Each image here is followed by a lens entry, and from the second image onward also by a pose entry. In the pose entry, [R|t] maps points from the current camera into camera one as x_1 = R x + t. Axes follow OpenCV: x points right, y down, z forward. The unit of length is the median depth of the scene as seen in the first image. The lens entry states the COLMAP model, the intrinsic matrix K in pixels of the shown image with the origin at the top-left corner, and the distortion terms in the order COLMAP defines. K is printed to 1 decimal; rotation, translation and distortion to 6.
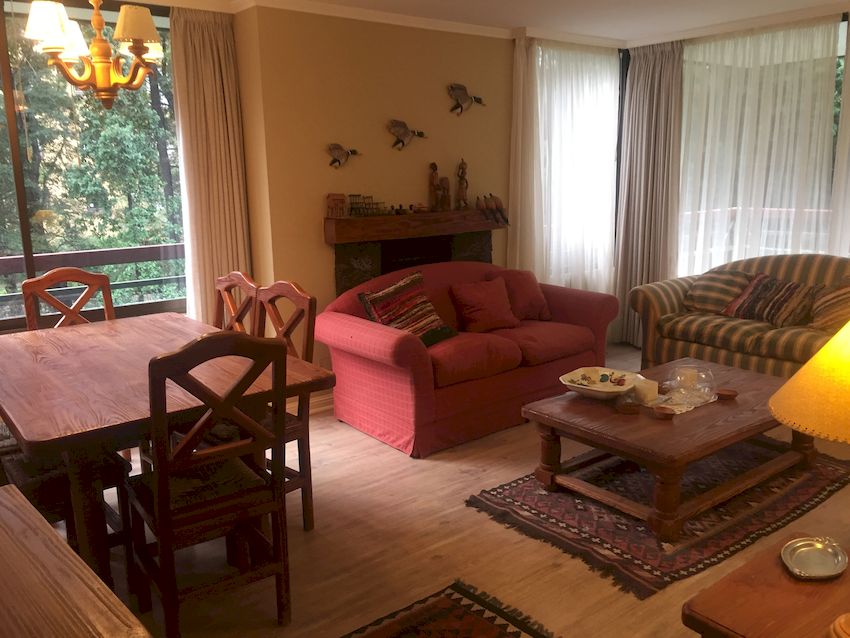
lens RADIAL K [[716.1, 0, 425.0], [0, 716.1, 319.0], [0, 0, 1]] dist [0.098265, -0.146682]
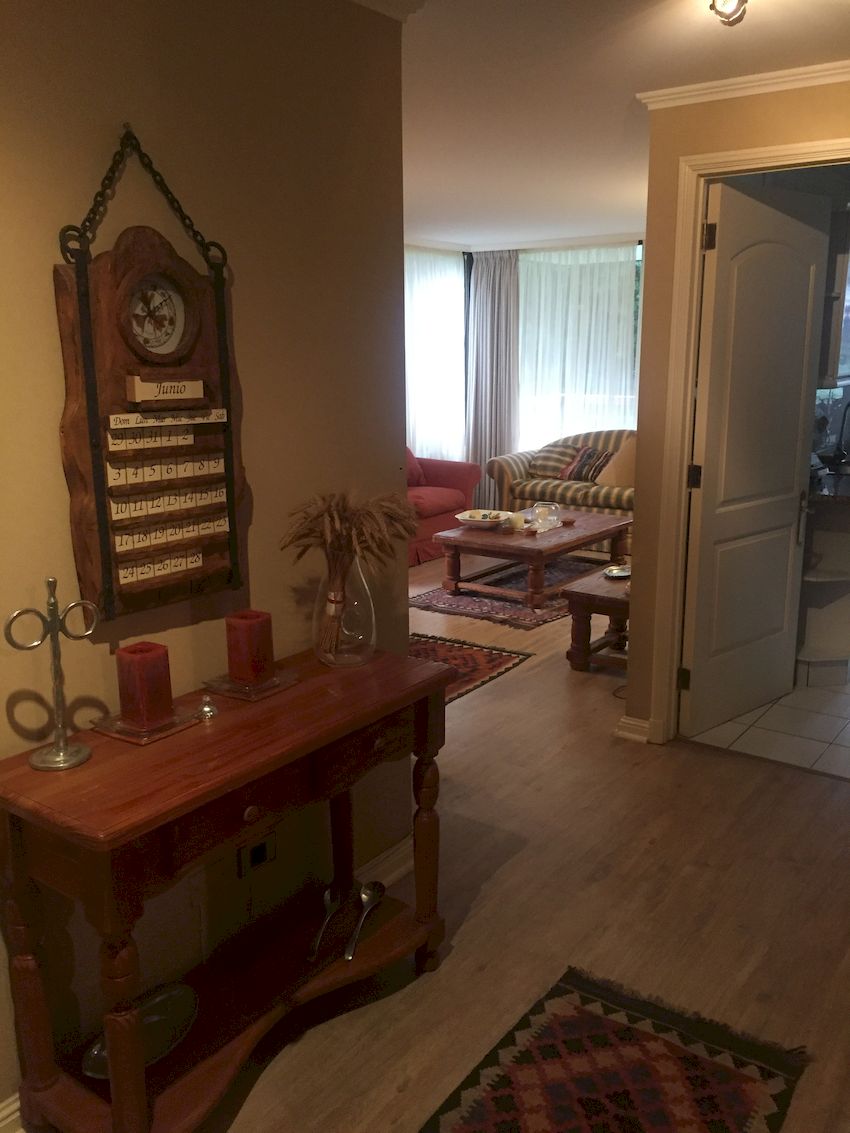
lens RADIAL K [[954.6, 0, 425.0], [0, 954.6, 566.5], [0, 0, 1]] dist [0.098265, -0.146682]
pose [[0.962727, -0.045439, 0.266633, -0.259162], [0.040312, 0.998882, 0.024675, 0.096036], [-0.267456, -0.013007, 0.963482, -0.530967]]
